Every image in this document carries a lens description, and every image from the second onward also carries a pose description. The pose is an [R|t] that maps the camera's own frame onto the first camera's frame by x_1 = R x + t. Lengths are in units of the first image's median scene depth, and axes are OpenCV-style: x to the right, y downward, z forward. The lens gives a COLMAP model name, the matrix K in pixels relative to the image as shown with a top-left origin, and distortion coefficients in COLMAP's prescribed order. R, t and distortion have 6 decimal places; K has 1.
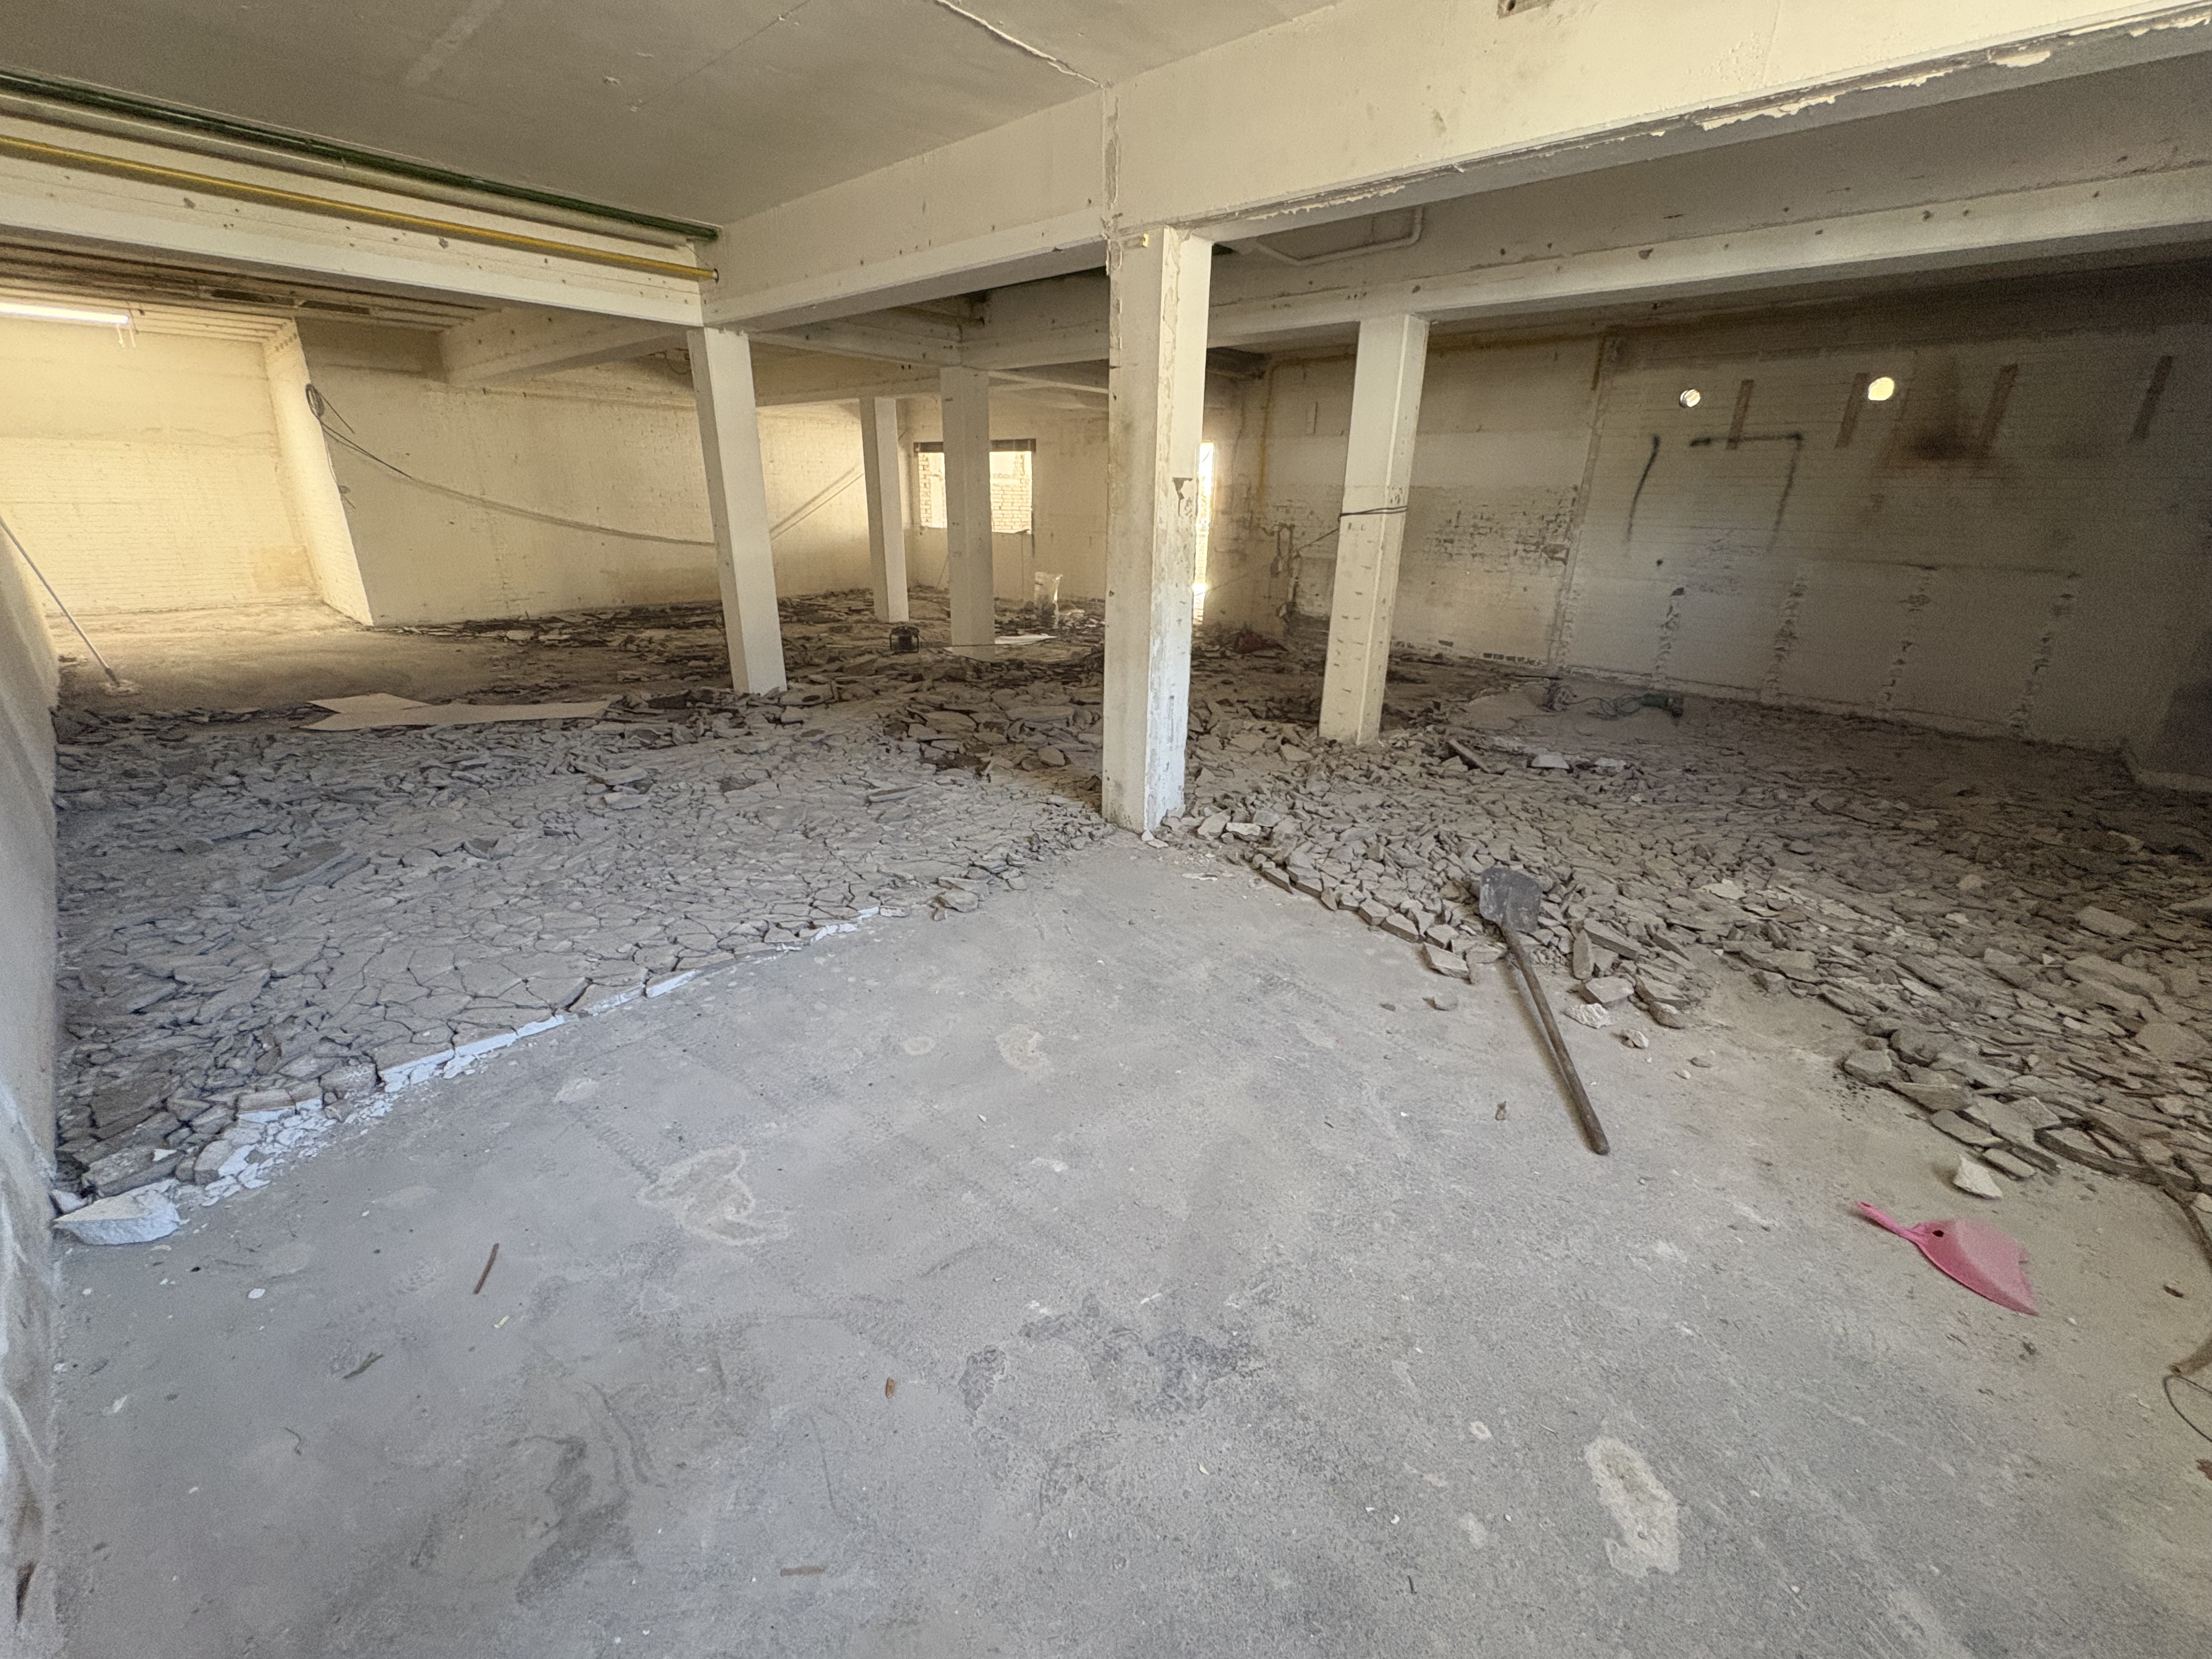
lens RADIAL K [[885.1, 0, 1105.8], [0, 885.1, 830.7], [0, 0, 1]] dist [0.001329, -0.000214]
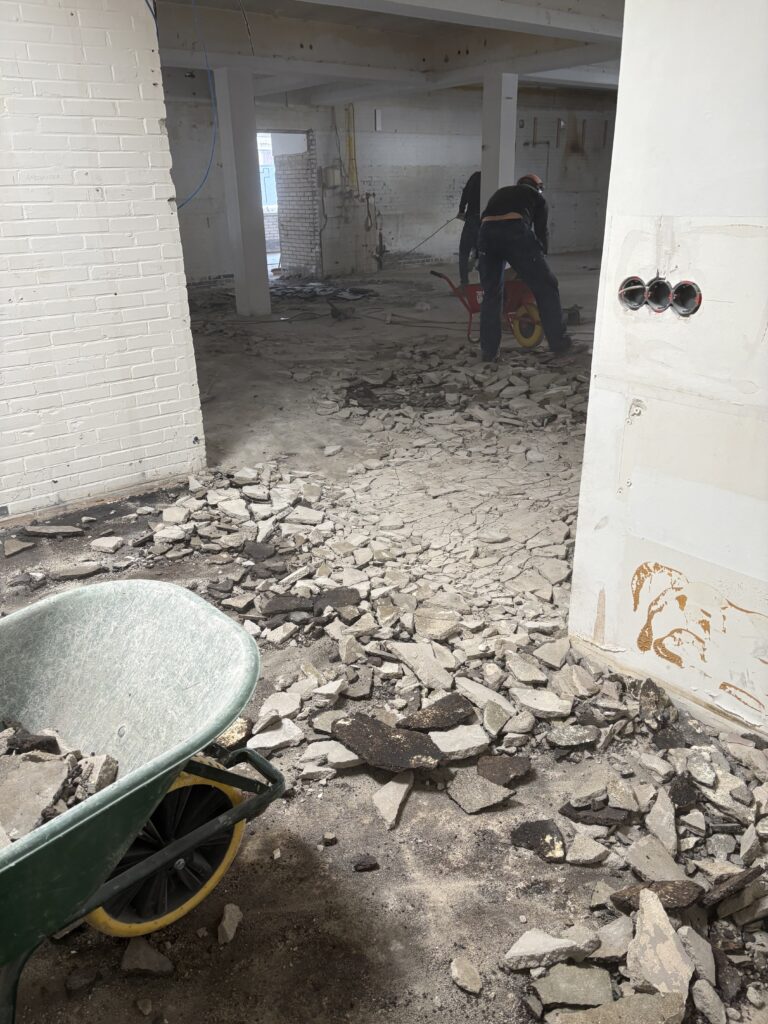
lens RADIAL K [[772.2, 0, 385.0], [0, 772.2, 512.1], [0, 0, 1]] dist [-0.000851, -0.000493]
pose [[0.178191, -0.415868, 0.891797, -1.140497], [0.361932, 0.870468, 0.333603, -0.303139], [-0.915015, 0.263325, 0.305626, 0.723714]]
